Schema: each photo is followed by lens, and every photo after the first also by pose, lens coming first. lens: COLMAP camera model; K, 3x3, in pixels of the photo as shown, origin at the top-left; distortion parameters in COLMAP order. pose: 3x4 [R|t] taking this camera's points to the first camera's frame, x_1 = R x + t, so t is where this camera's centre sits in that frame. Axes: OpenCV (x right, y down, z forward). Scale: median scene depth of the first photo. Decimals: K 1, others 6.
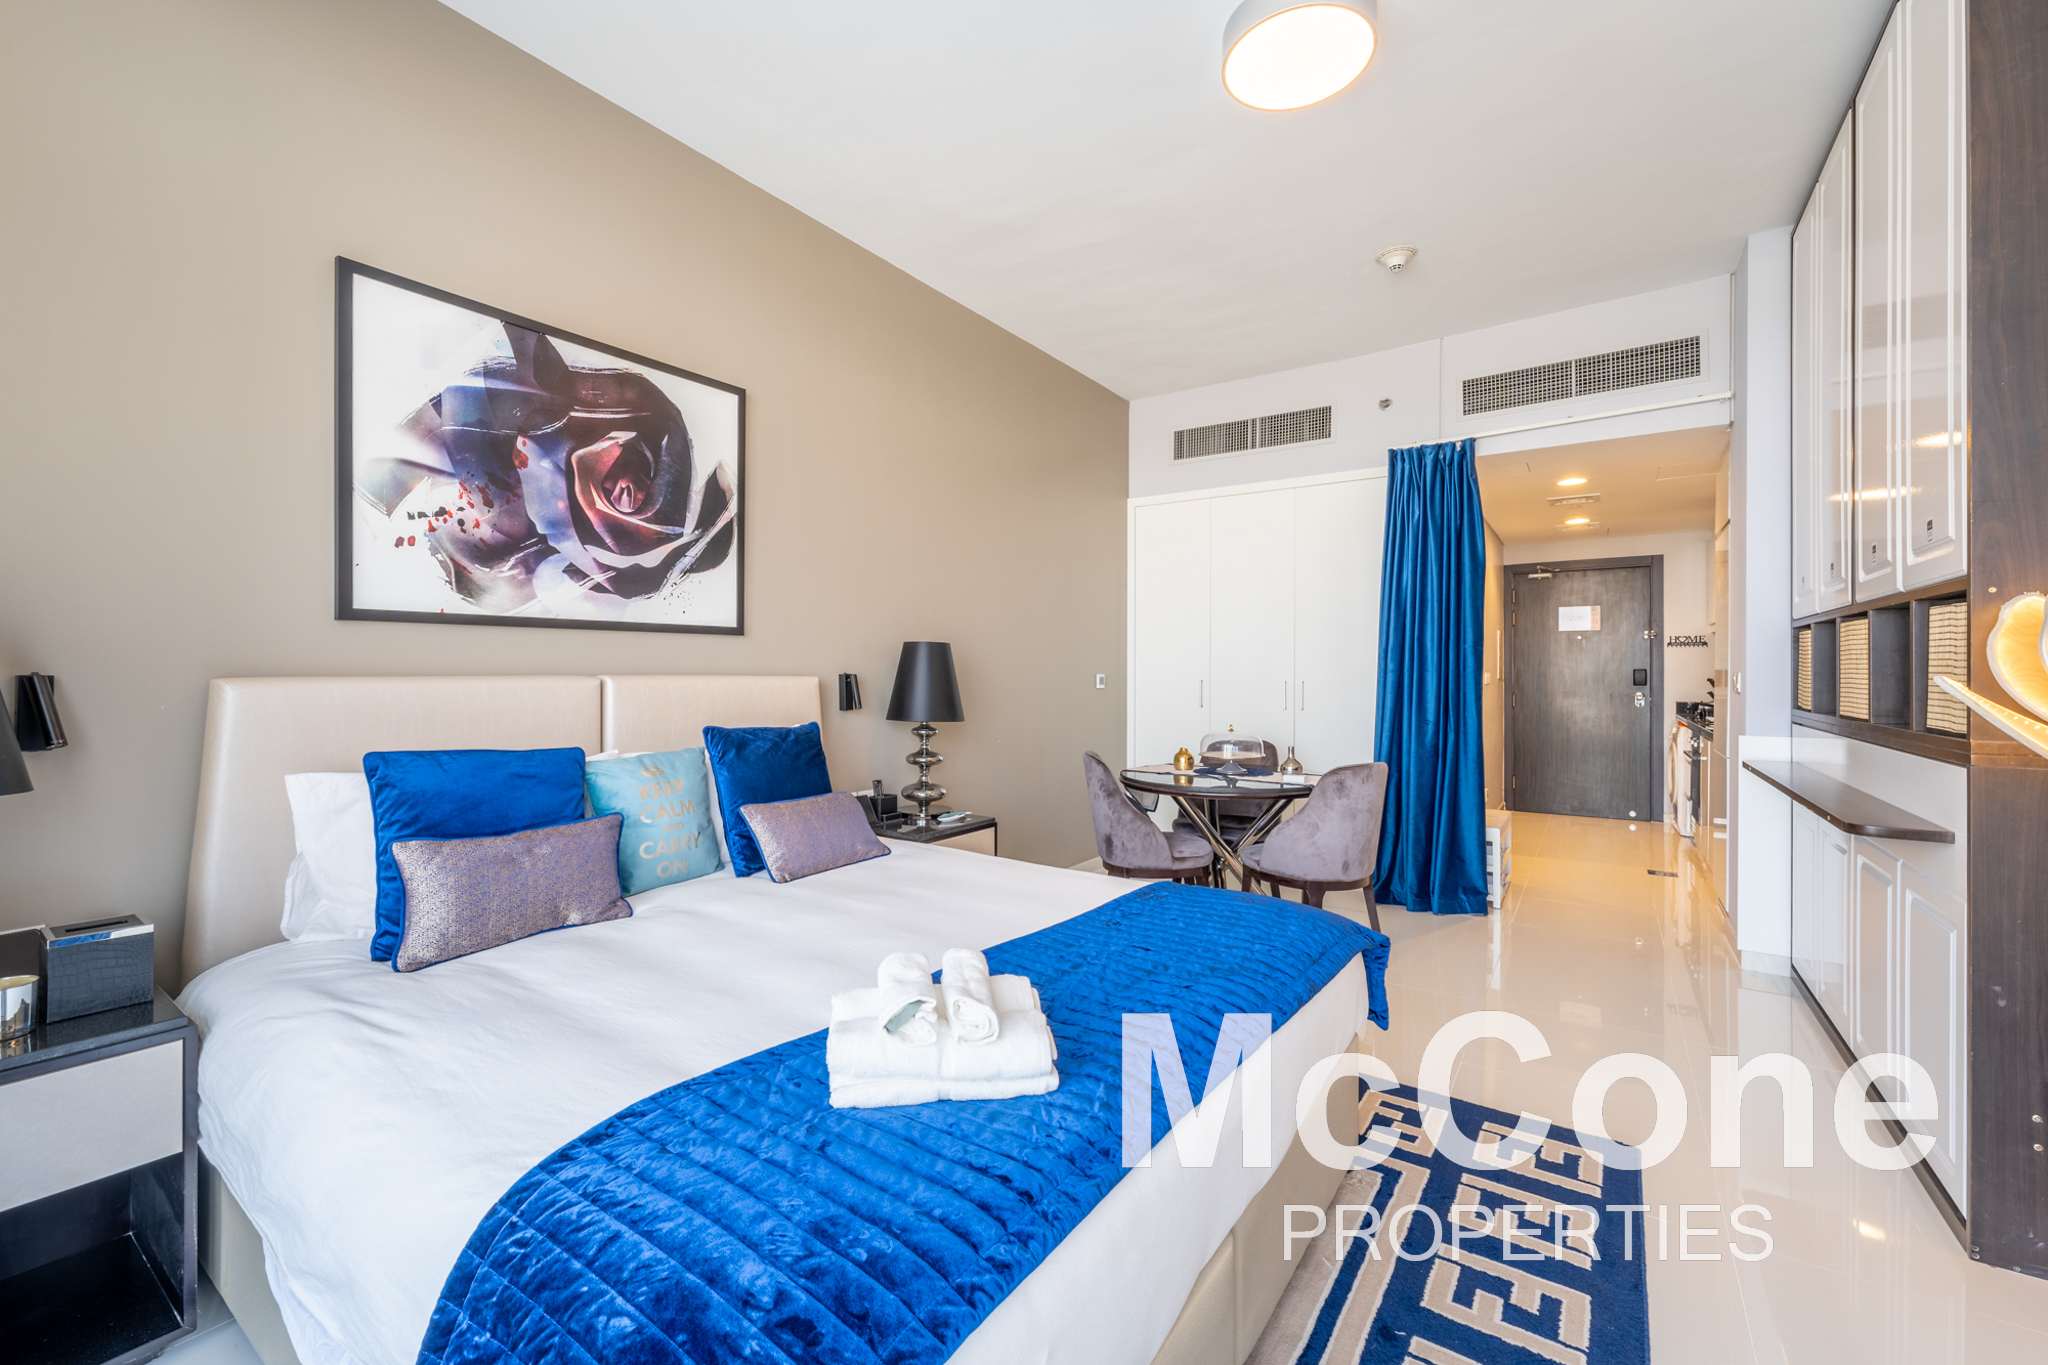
lens RADIAL K [[847.4, 0, 1021.9], [0, 847.4, 675.6], [0, 0, 1]] dist [-0.000346, -0.000206]
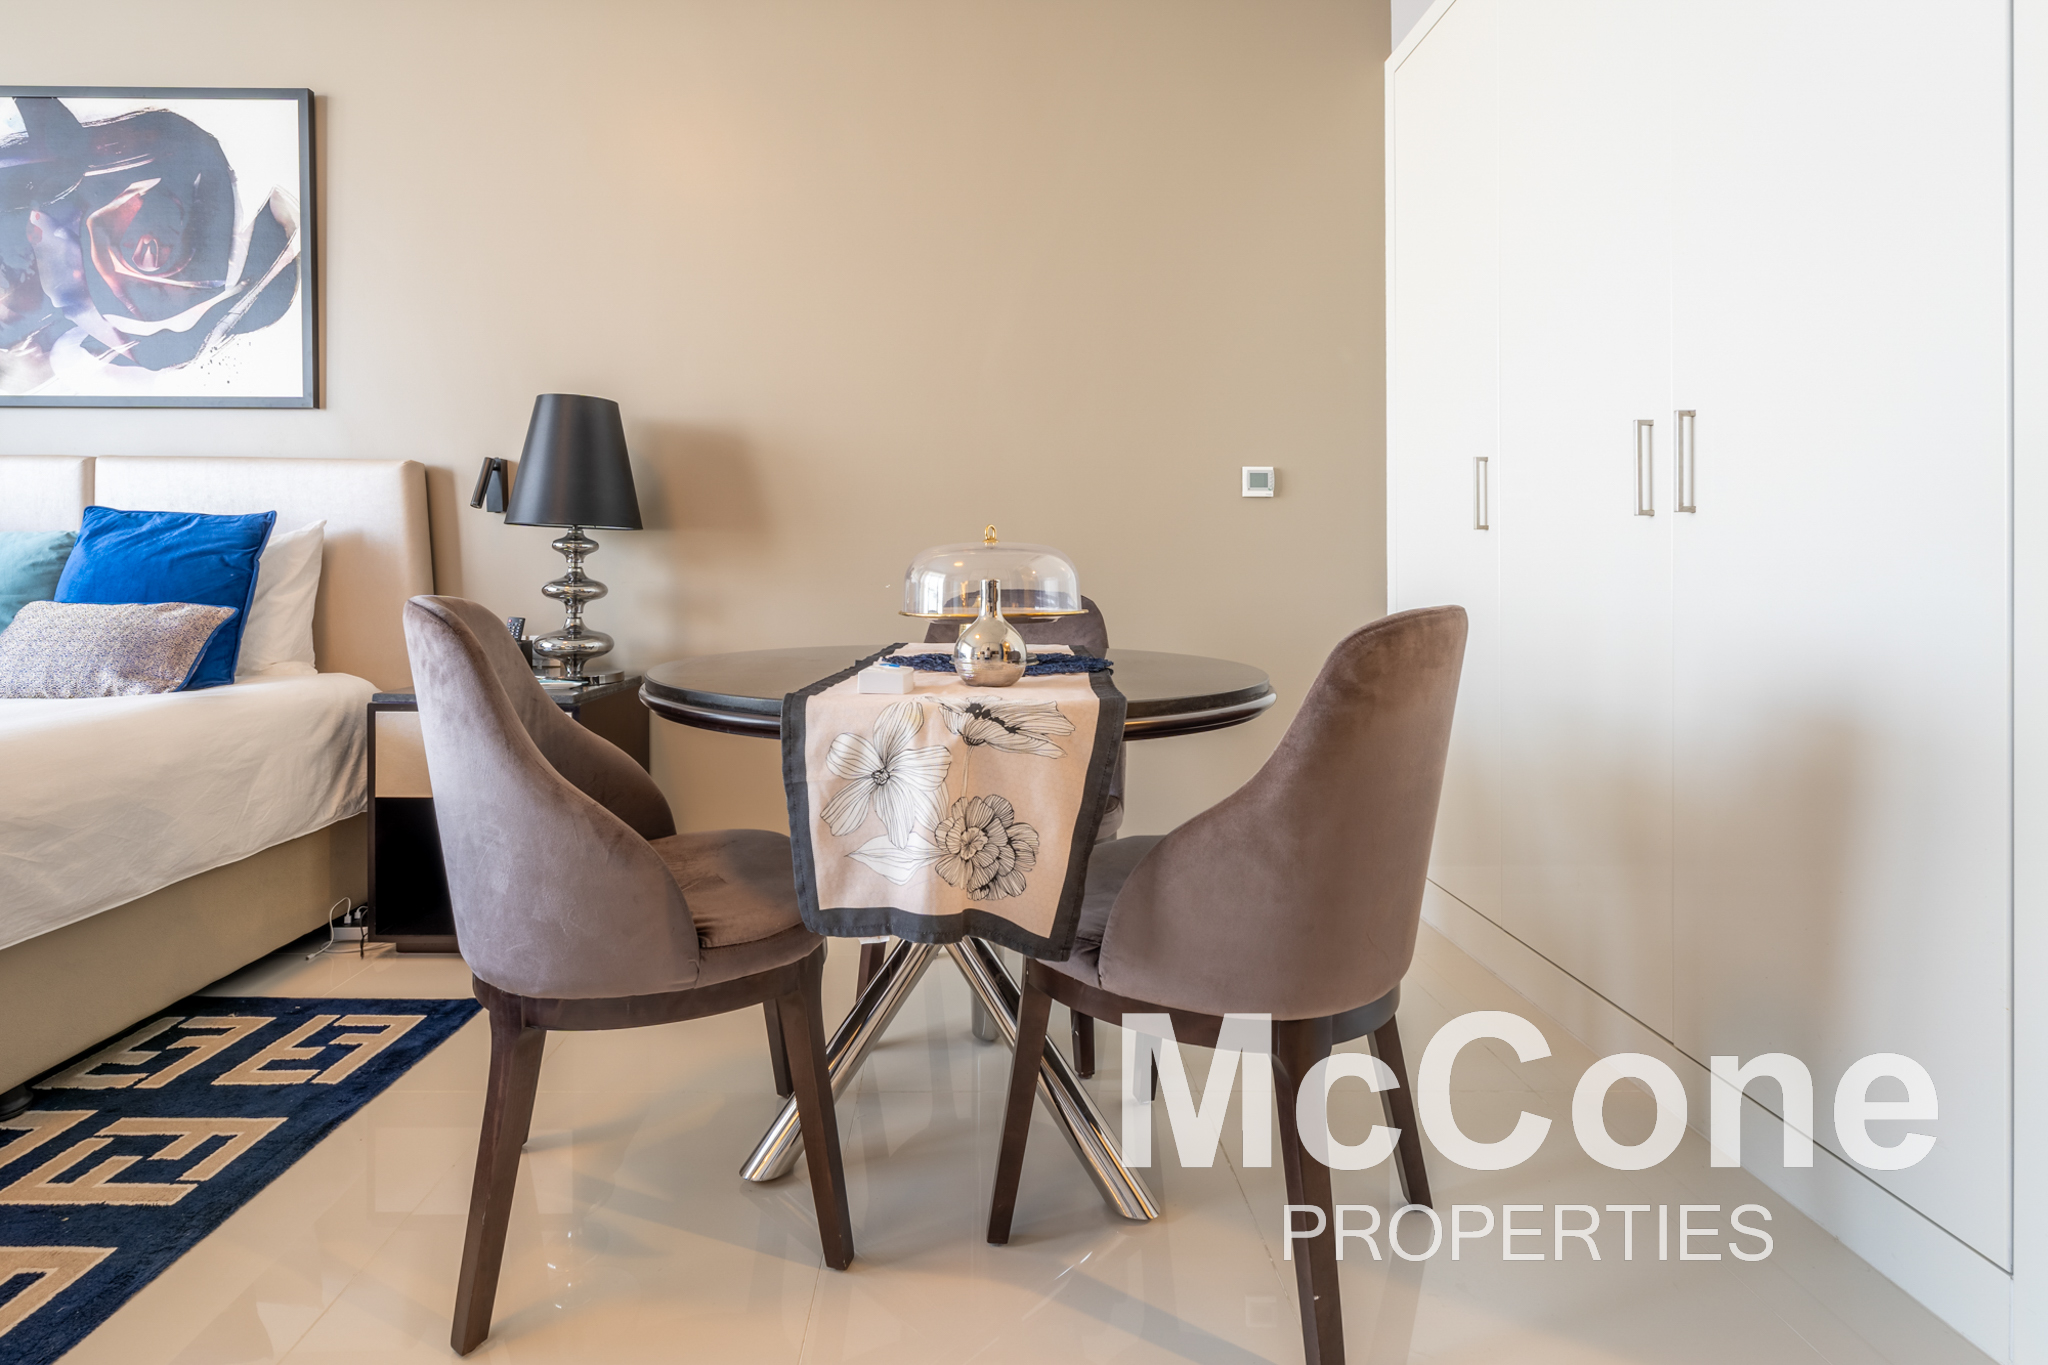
lens RADIAL K [[847.4, 0, 1006.7], [0, 847.4, 578.2], [0, 0, 1]] dist [-0.000346, -0.000206]
pose [[0.587651, -0.009095, -0.809064, 0.723319], [-0.005819, 0.999863, -0.015465, 0.126324], [0.809094, 0.013796, 0.587517, 1.150179]]
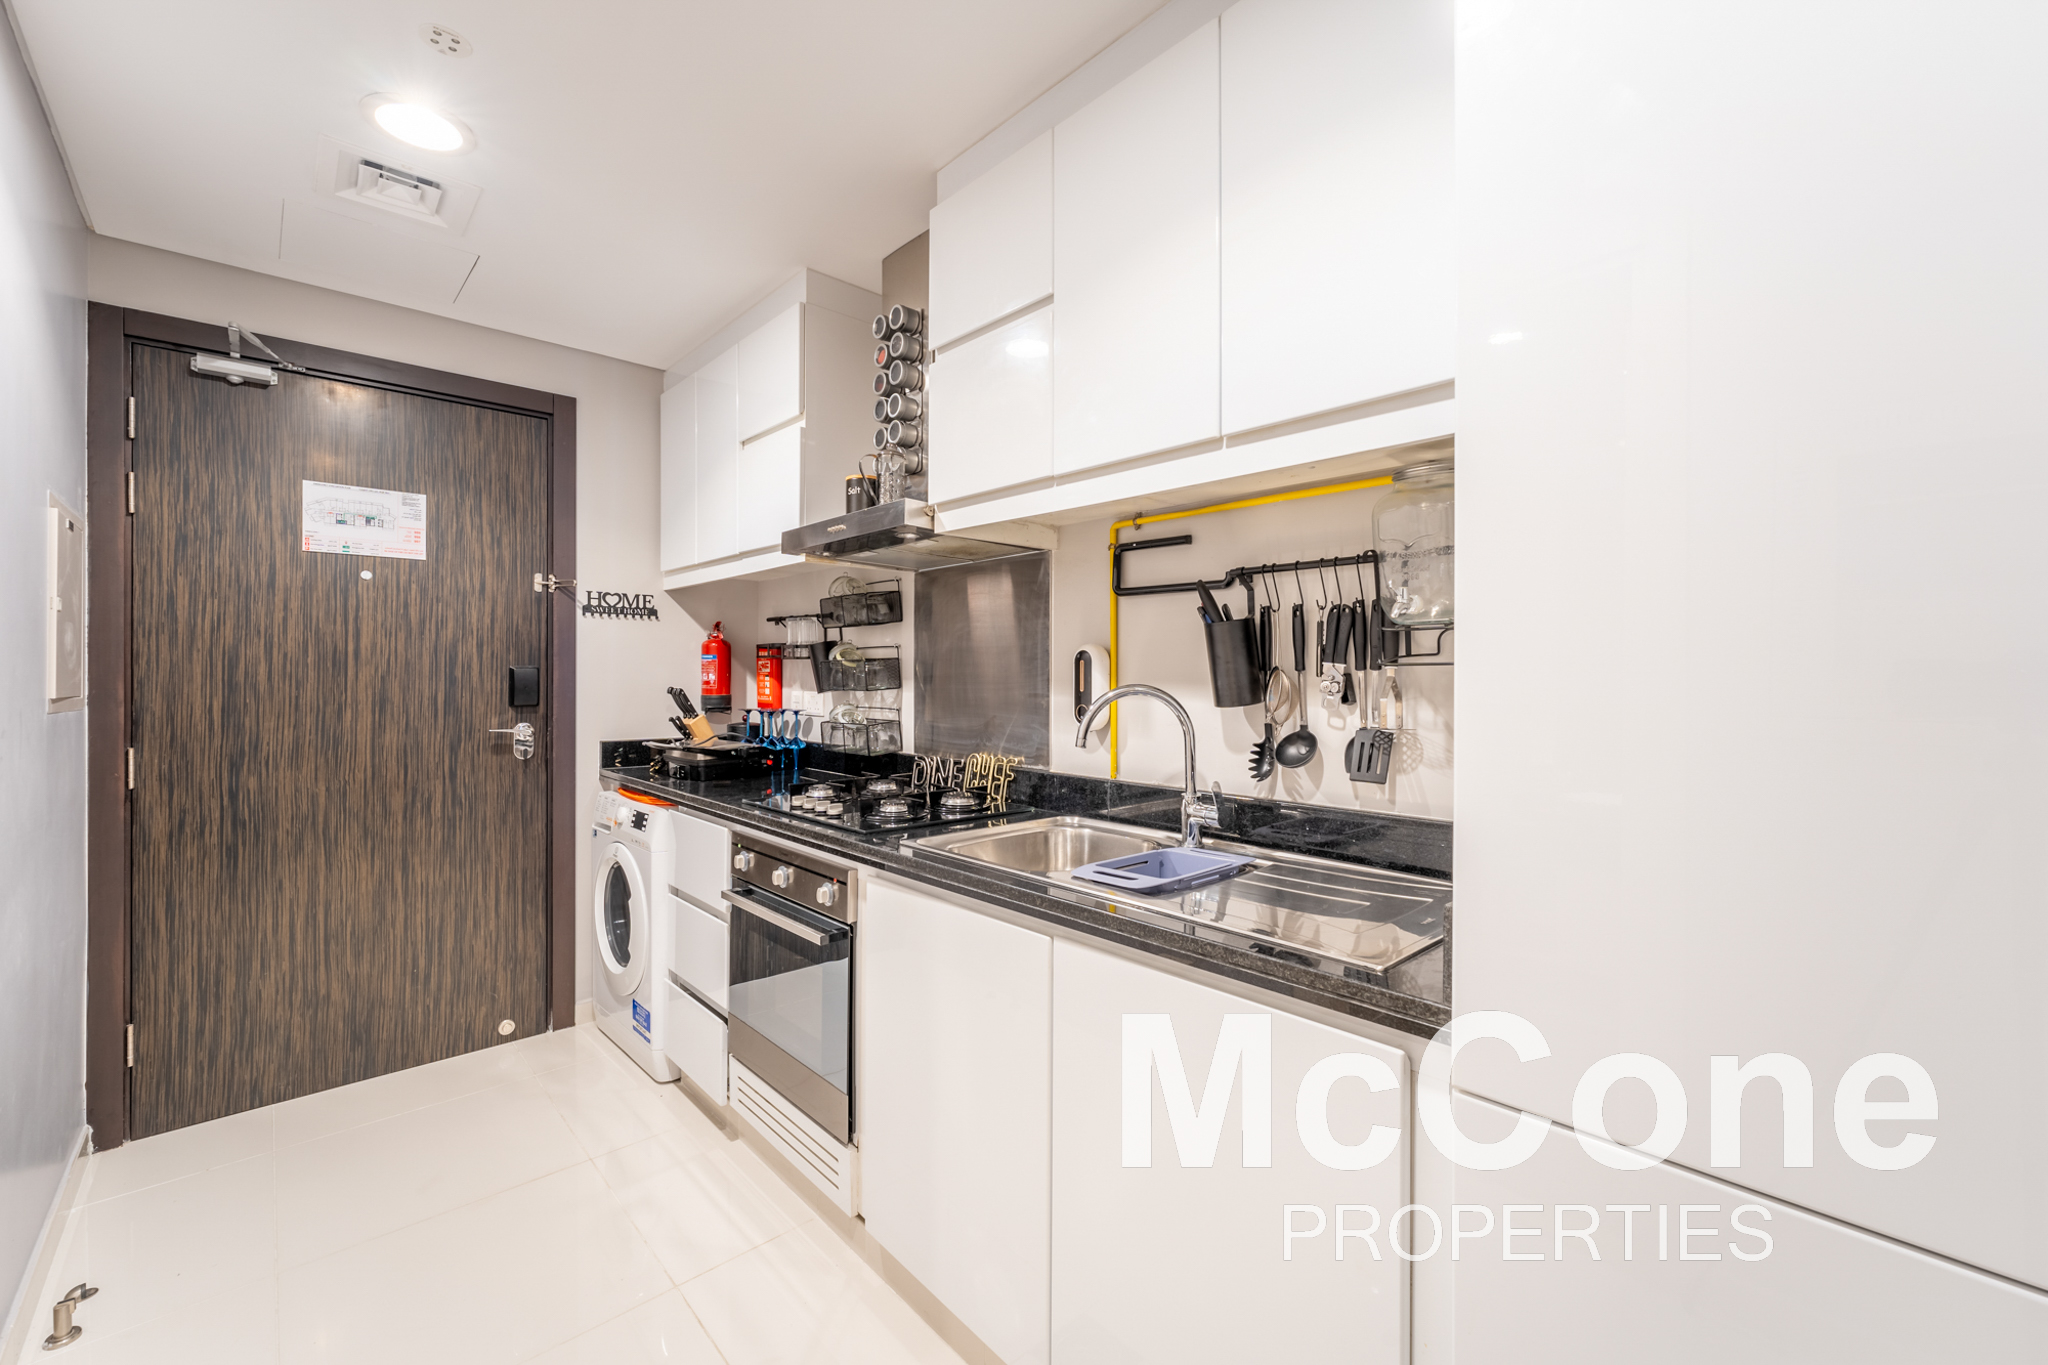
lens RADIAL K [[847.4, 0, 1024.7], [0, 847.4, 677.3], [0, 0, 1]] dist [-0.000346, -0.000206]
pose [[0.212777, -0.003723, 0.977094, 1.388236], [-0.001323, 0.999991, 0.004098, -0.016382], [-0.977100, -0.002165, 0.212770, 2.455864]]
